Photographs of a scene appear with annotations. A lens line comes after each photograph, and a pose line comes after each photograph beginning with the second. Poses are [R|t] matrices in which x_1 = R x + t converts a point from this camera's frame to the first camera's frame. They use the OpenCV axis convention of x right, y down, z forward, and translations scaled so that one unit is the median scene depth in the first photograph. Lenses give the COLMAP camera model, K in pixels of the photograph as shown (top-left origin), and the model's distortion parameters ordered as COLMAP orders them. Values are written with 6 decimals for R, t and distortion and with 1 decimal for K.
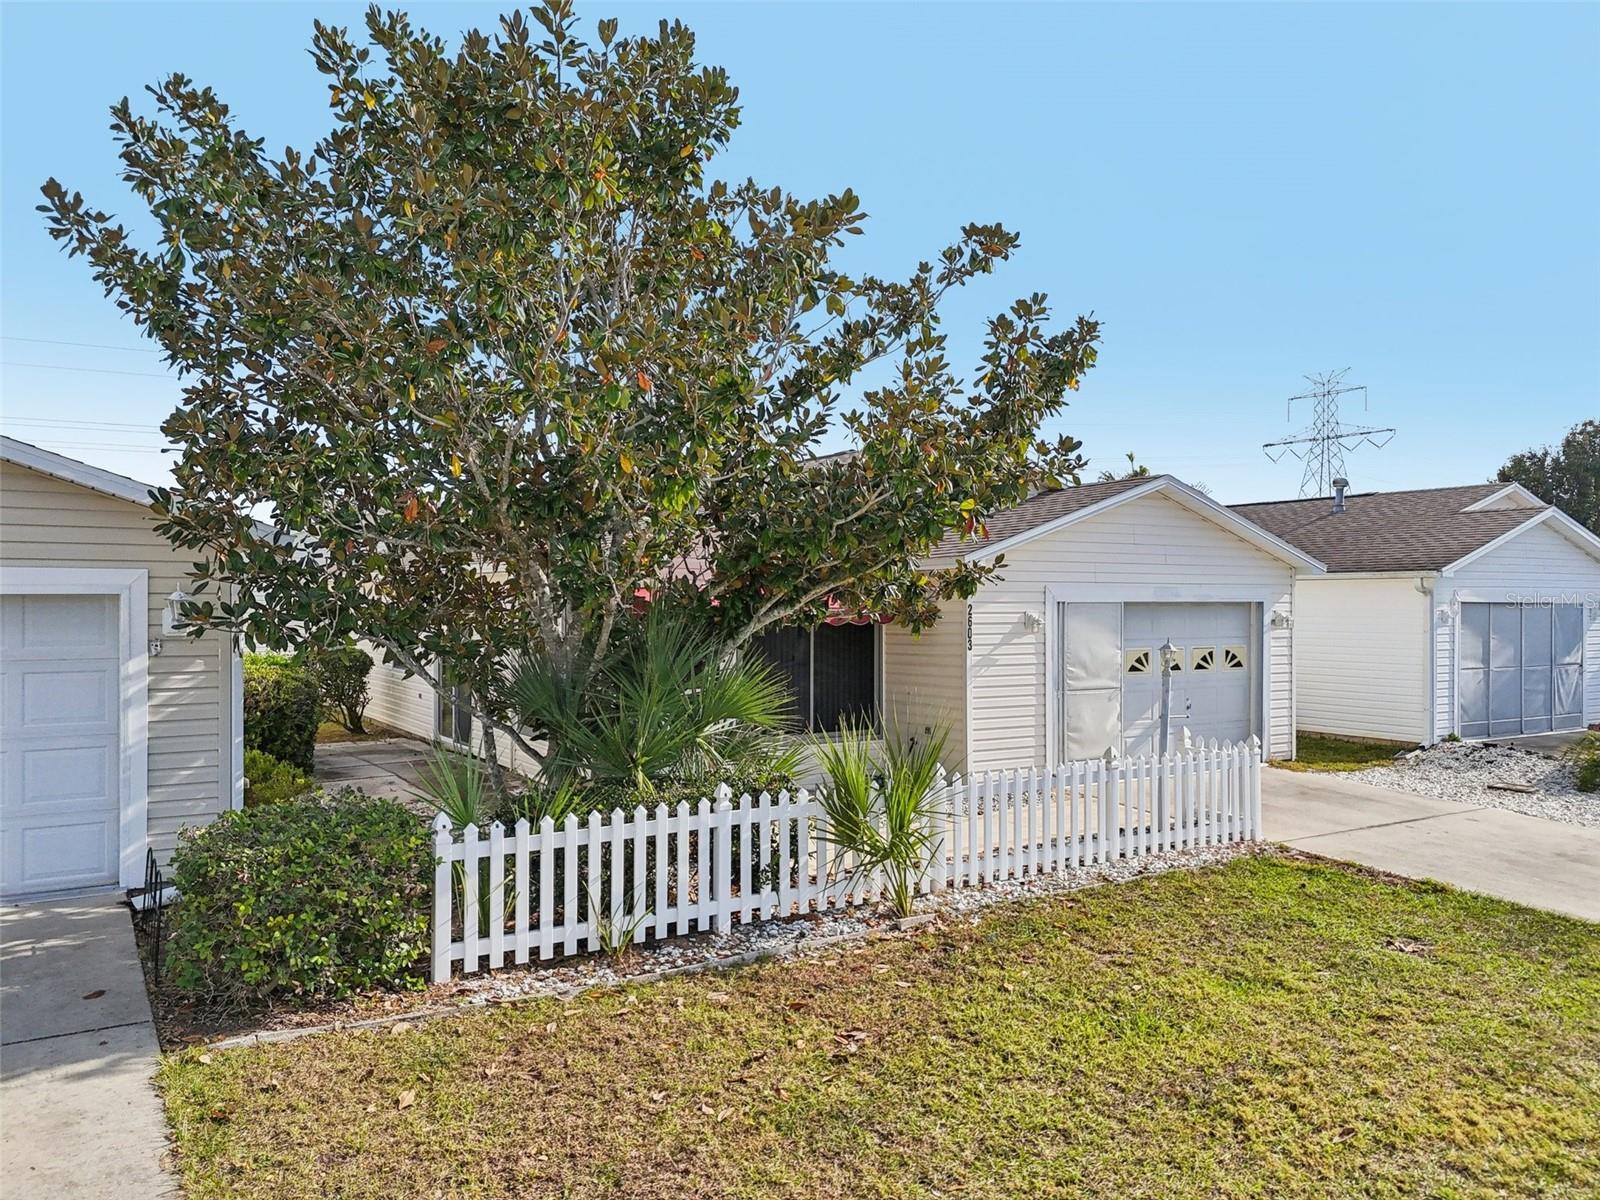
lens RADIAL K [[1167.6, 0, 803.9], [0, 1167.6, 606.2], [0, 0, 1]] dist [0.072647, -0.059942]
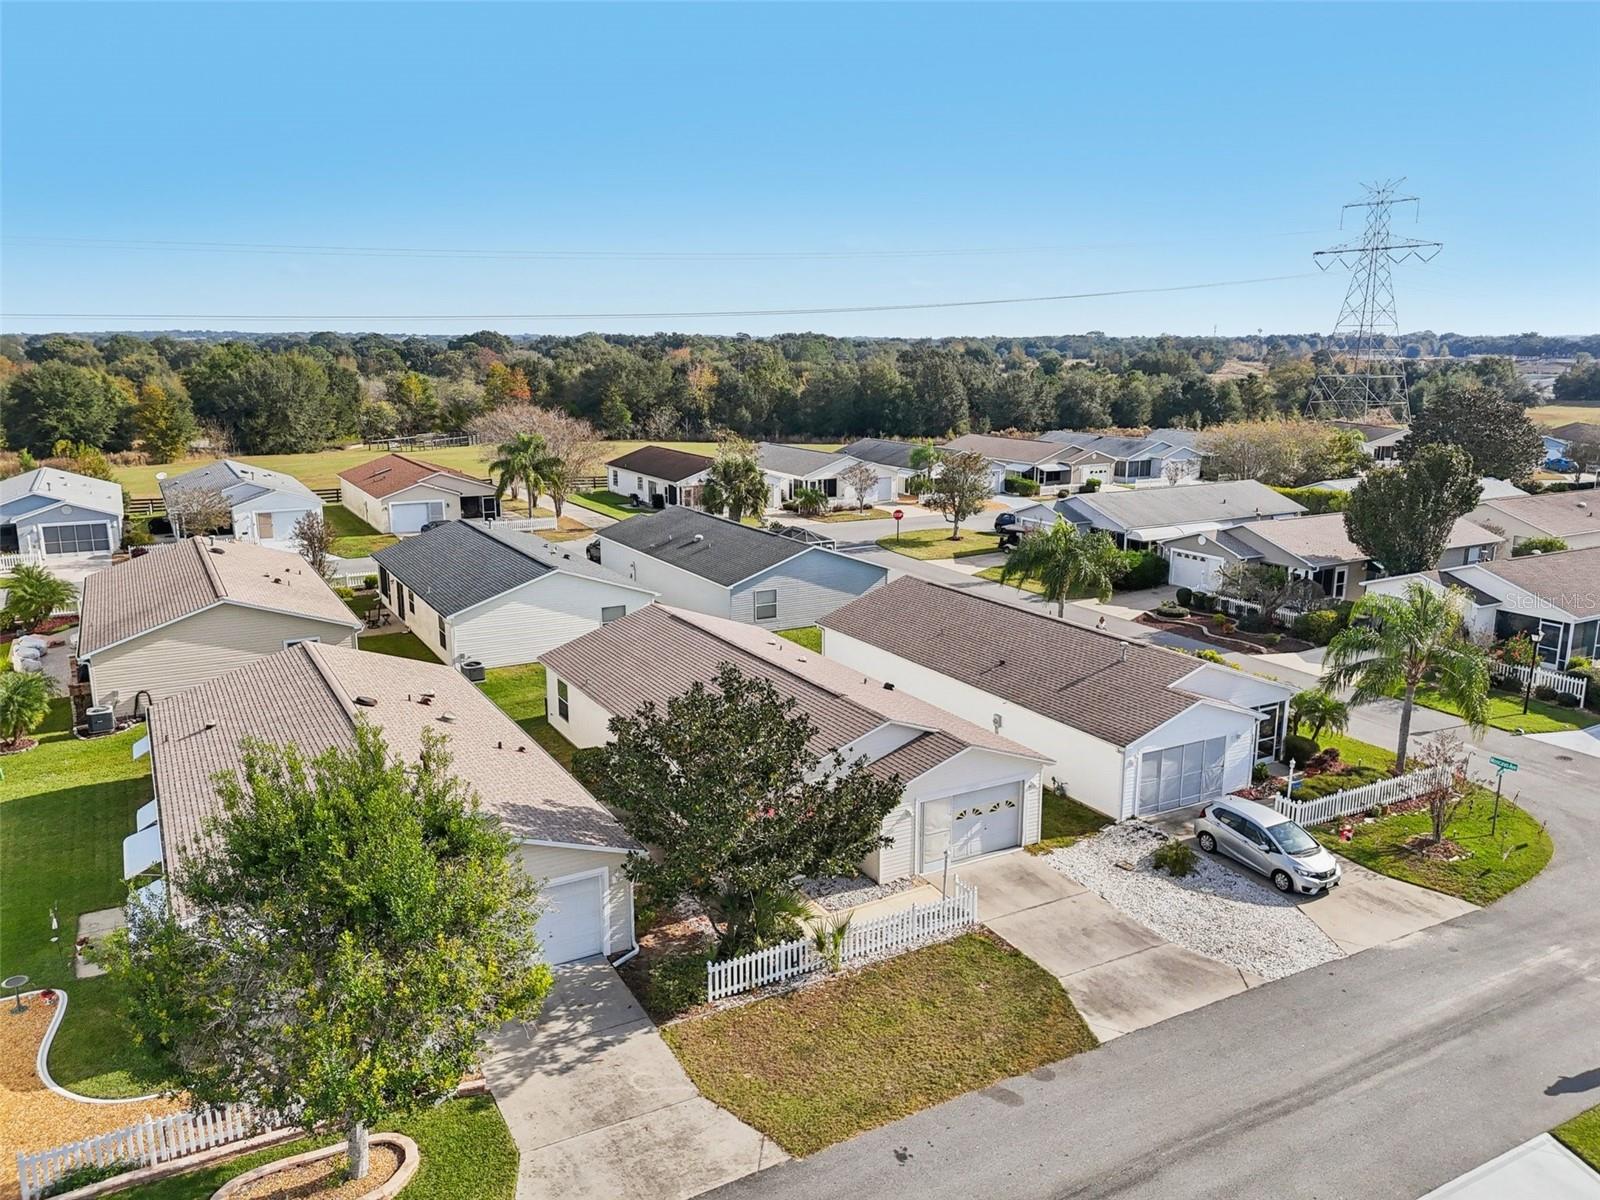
lens RADIAL K [[1167.6, 0, 801.8], [0, 1167.6, 590.9], [0, 0, 1]] dist [0.072647, -0.059942]
pose [[0.998631, 0.010334, -0.051281, 0.146641], [0.000059, 0.980073, 0.198635, -1.468715], [0.052312, -0.198366, 0.978731, -2.071600]]
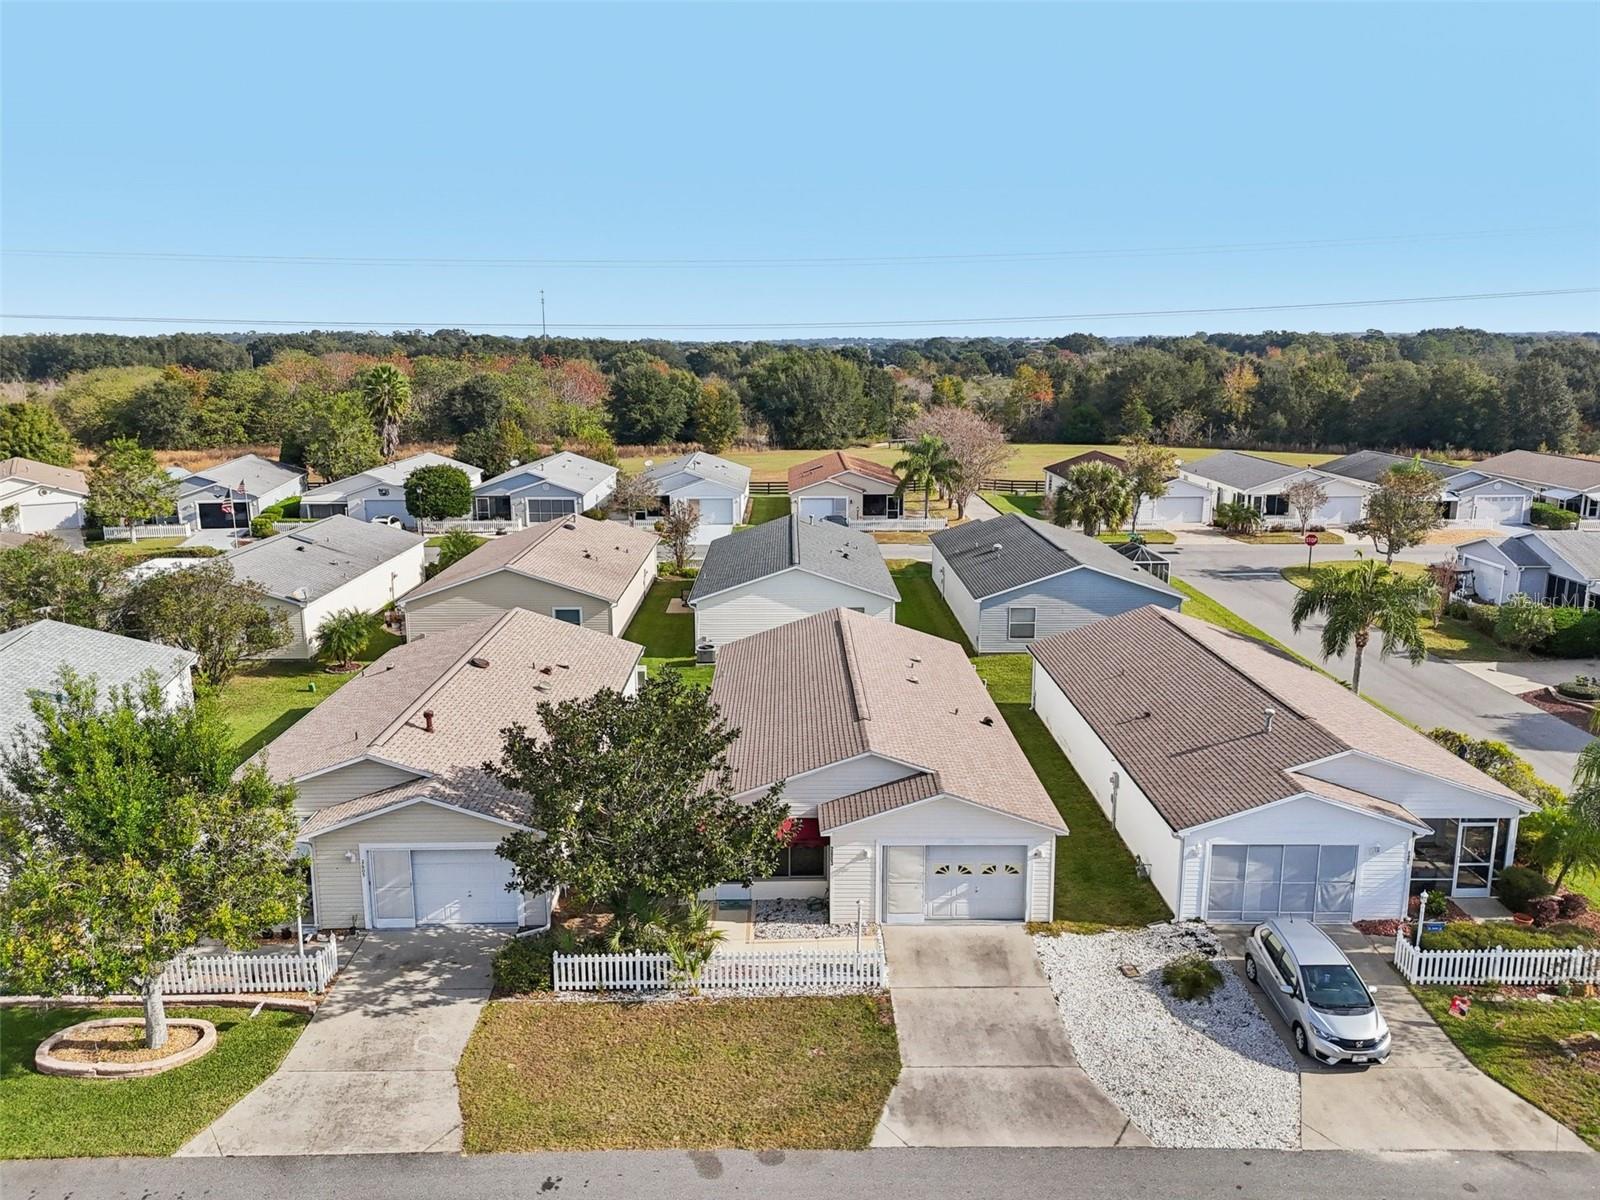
lens RADIAL K [[1167.6, 0, 806.9], [0, 1167.6, 608.6], [0, 0, 1]] dist [0.072647, -0.059942]
pose [[0.852078, 0.110235, -0.511674, 1.895983], [0.000259, 0.977482, 0.211020, -1.463476], [0.523414, -0.179938, 0.832863, -1.339826]]
